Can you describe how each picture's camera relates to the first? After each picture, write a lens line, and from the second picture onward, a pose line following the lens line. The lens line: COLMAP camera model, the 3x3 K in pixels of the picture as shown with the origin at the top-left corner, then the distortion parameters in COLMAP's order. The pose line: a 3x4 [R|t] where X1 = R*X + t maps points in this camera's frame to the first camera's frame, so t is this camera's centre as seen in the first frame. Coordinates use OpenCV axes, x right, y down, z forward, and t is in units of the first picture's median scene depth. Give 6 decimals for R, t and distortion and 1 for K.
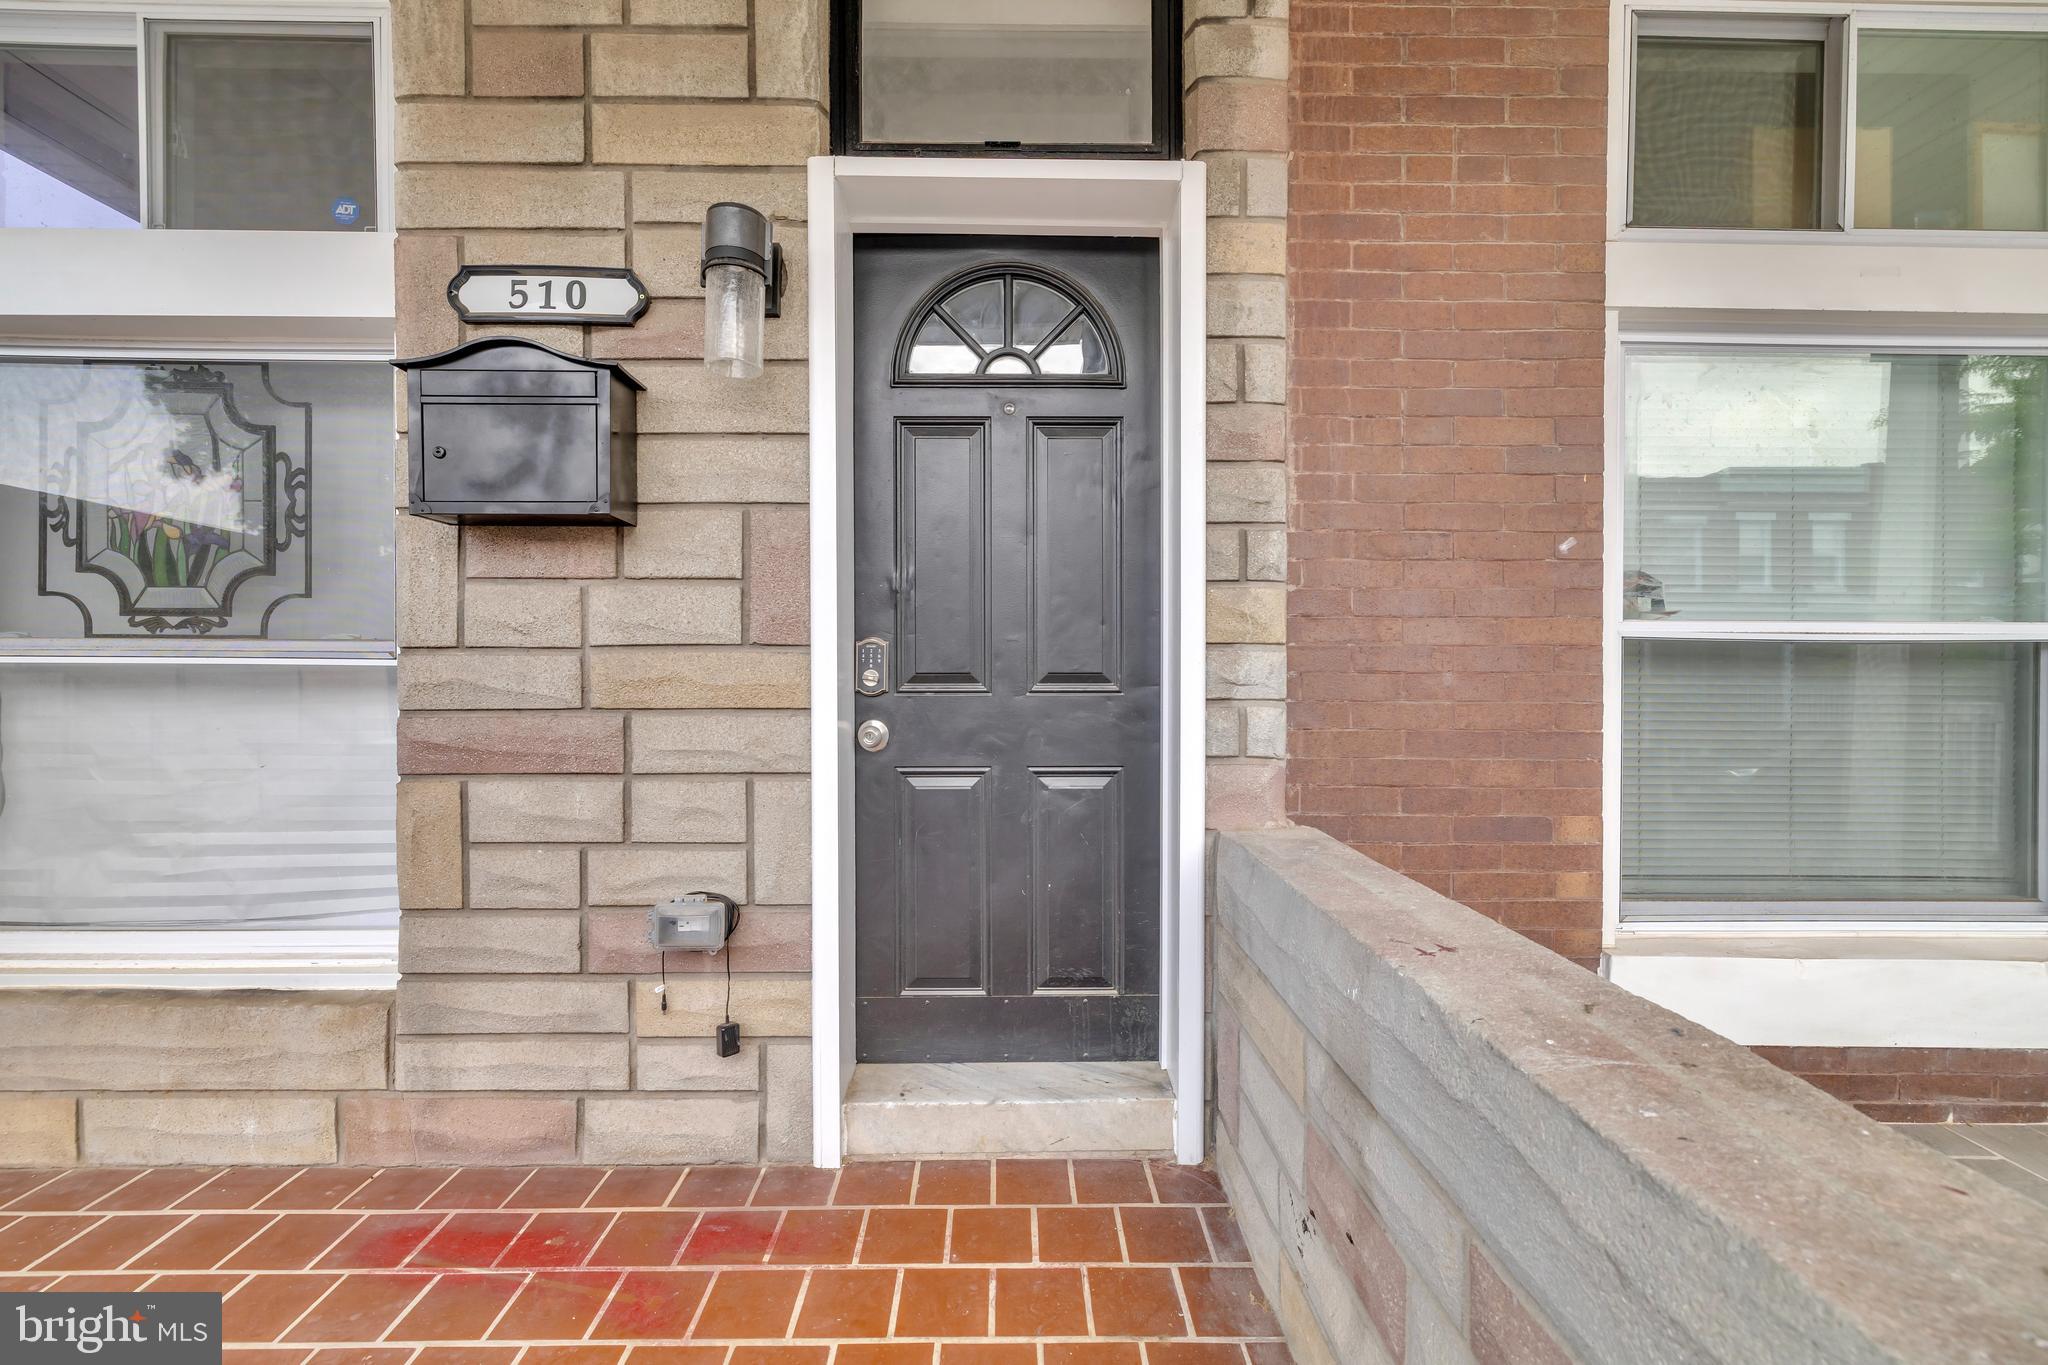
lens RADIAL K [[862.1, 0, 1017.2], [0, 862.1, 679.5], [0, 0, 1]] dist [0.002043, -0.000257]
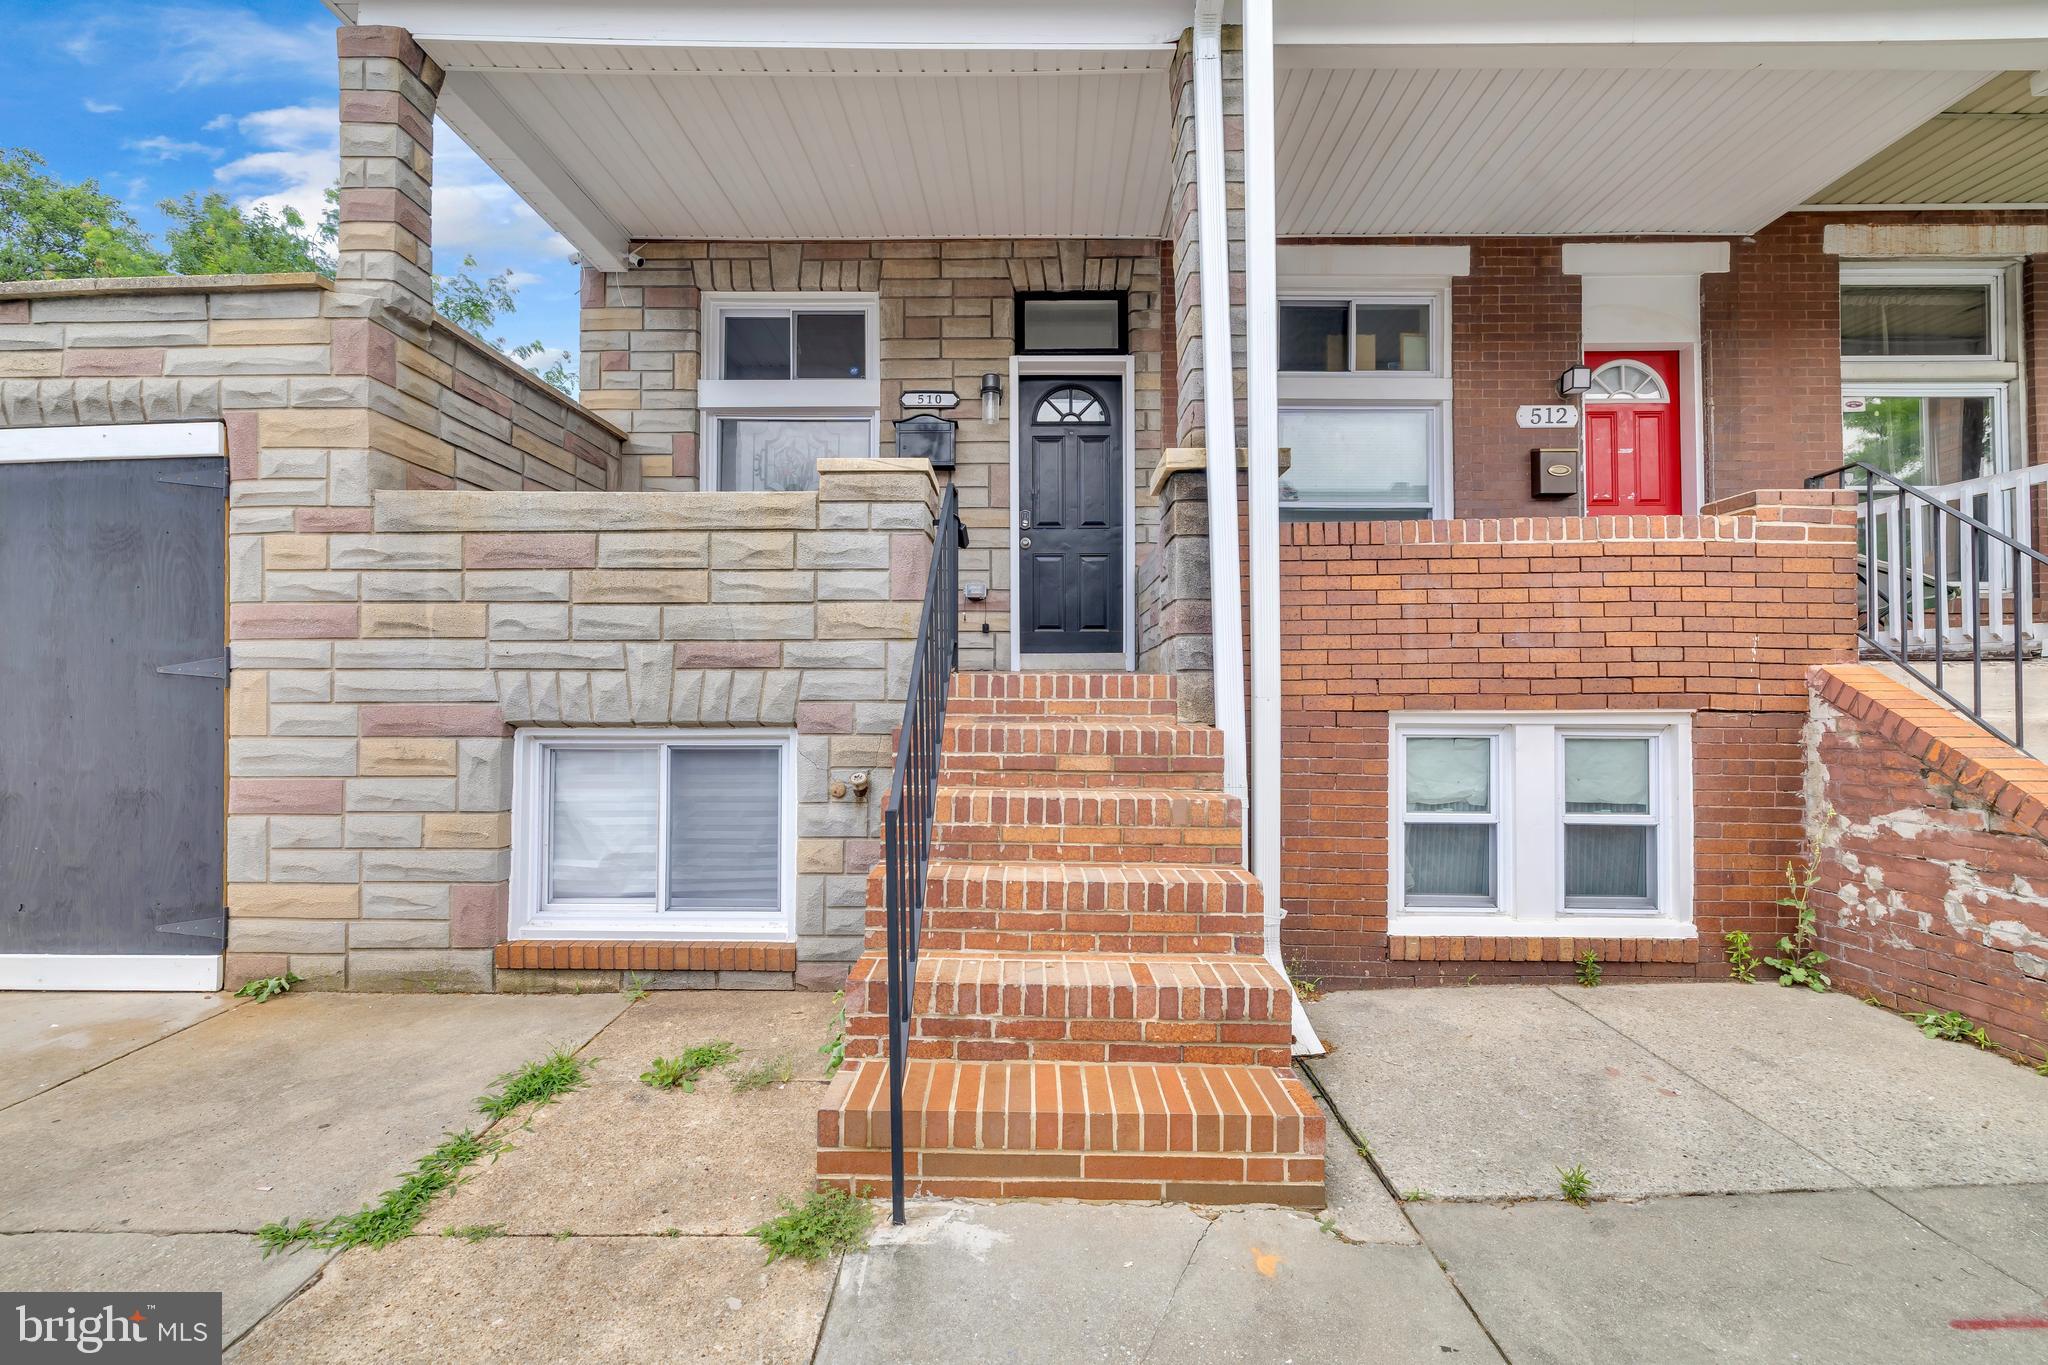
lens RADIAL K [[862.1, 0, 1017.2], [0, 862.1, 679.5], [0, 0, 1]] dist [0.002043, -0.000257]
pose [[0.999576, -0.001045, -0.029092, -0.121778], [0.000308, 0.999679, -0.025315, 0.673708], [0.029109, 0.025295, 0.999256, -2.156448]]
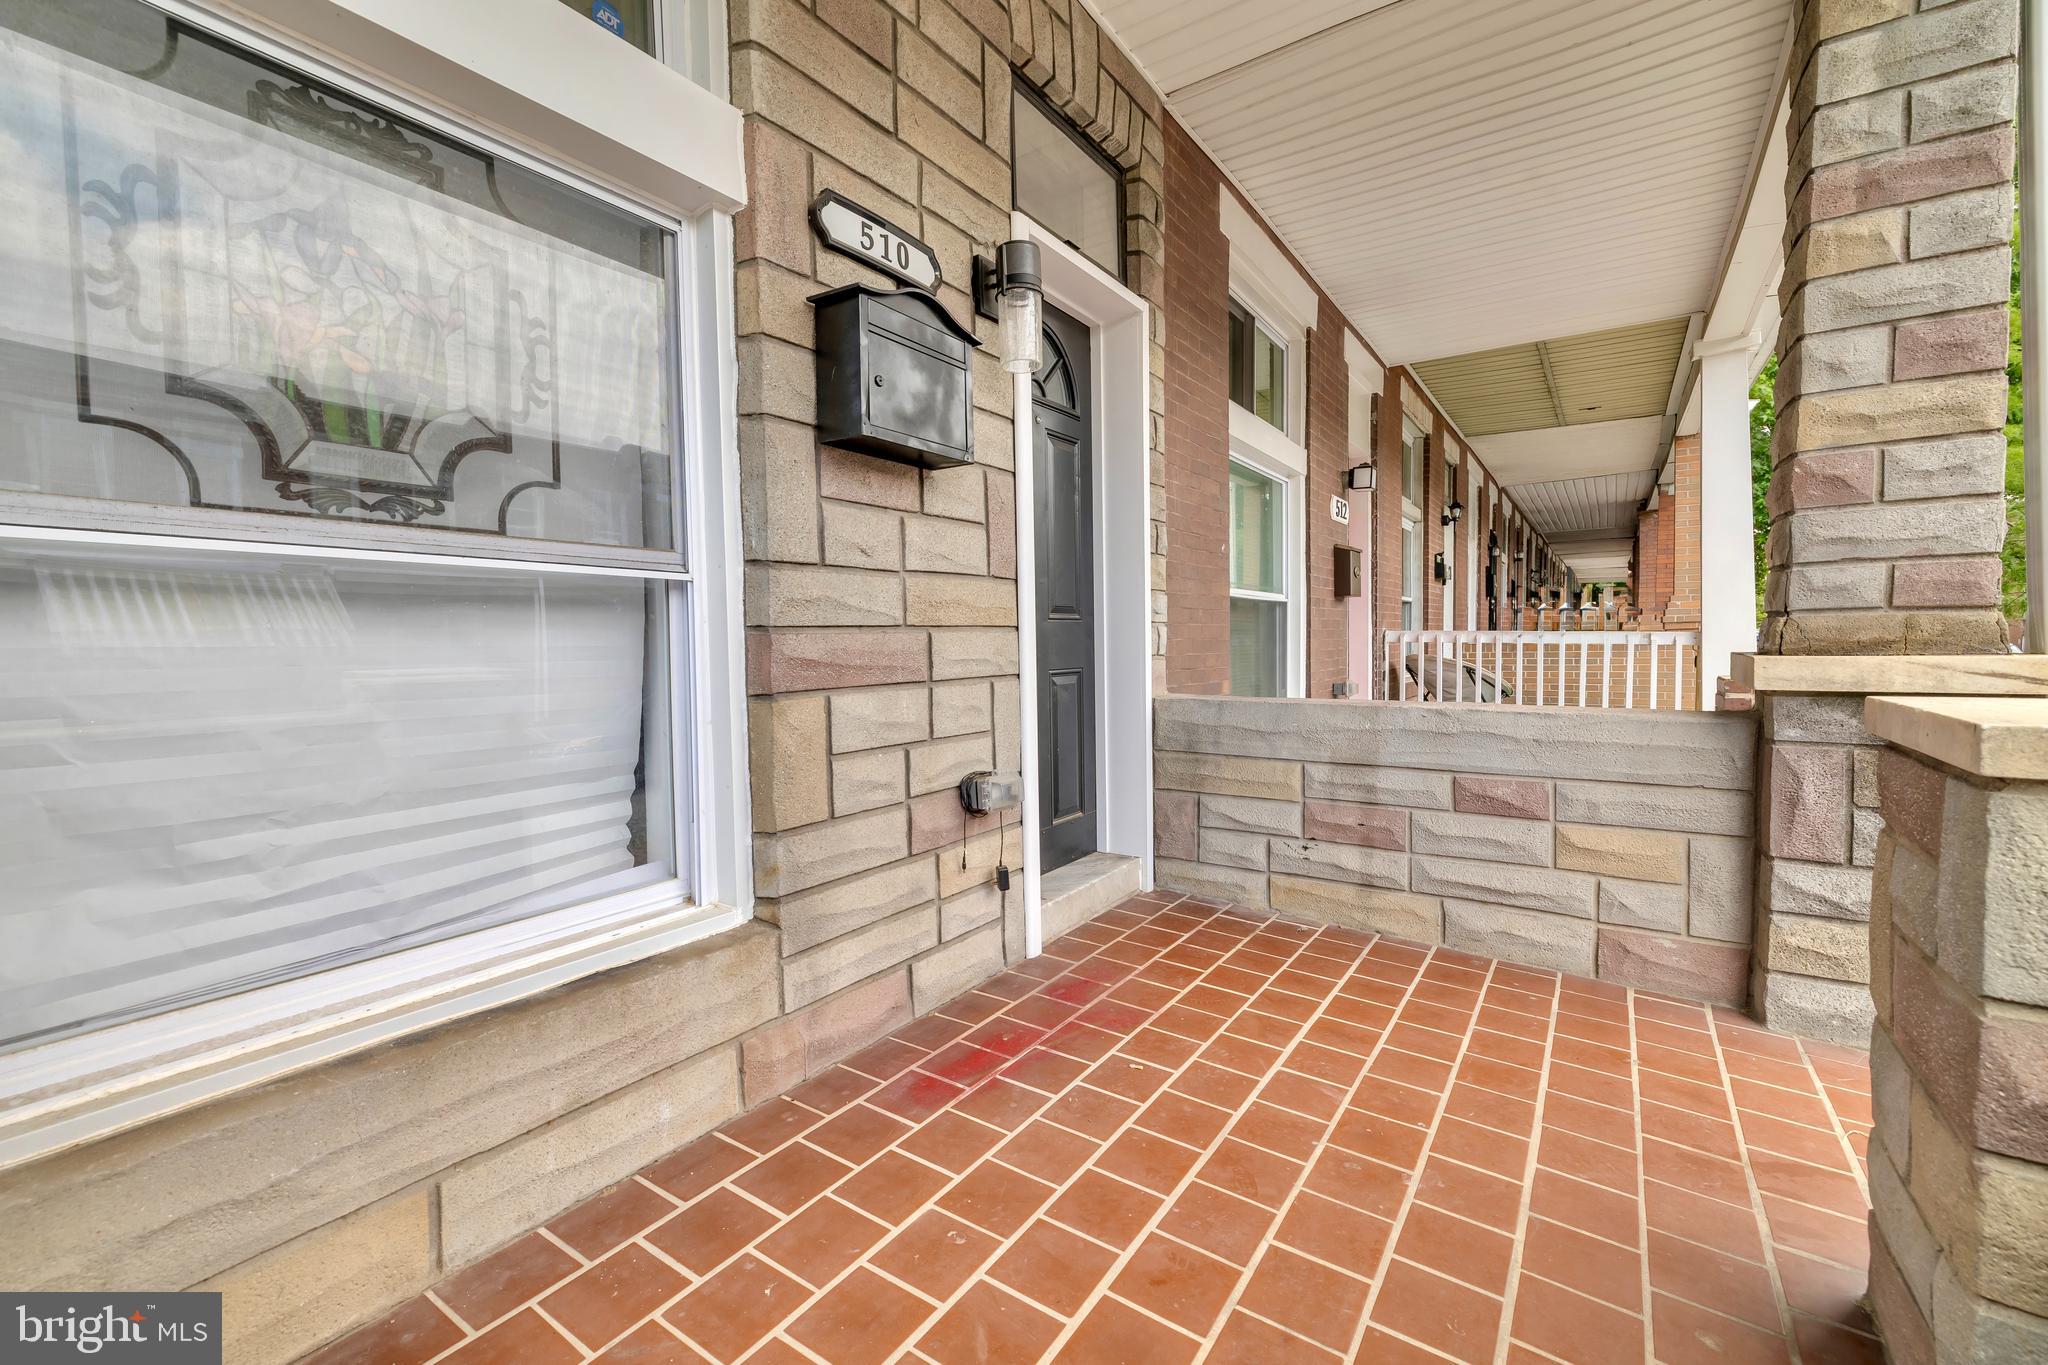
lens RADIAL K [[862.1, 0, 1017.2], [0, 862.1, 679.5], [0, 0, 1]] dist [0.002043, -0.000257]
pose [[0.580757, -0.046897, 0.812725, -1.342516], [0.020174, 0.998862, 0.043222, 0.058564], [-0.813827, -0.008706, 0.581042, 0.218232]]
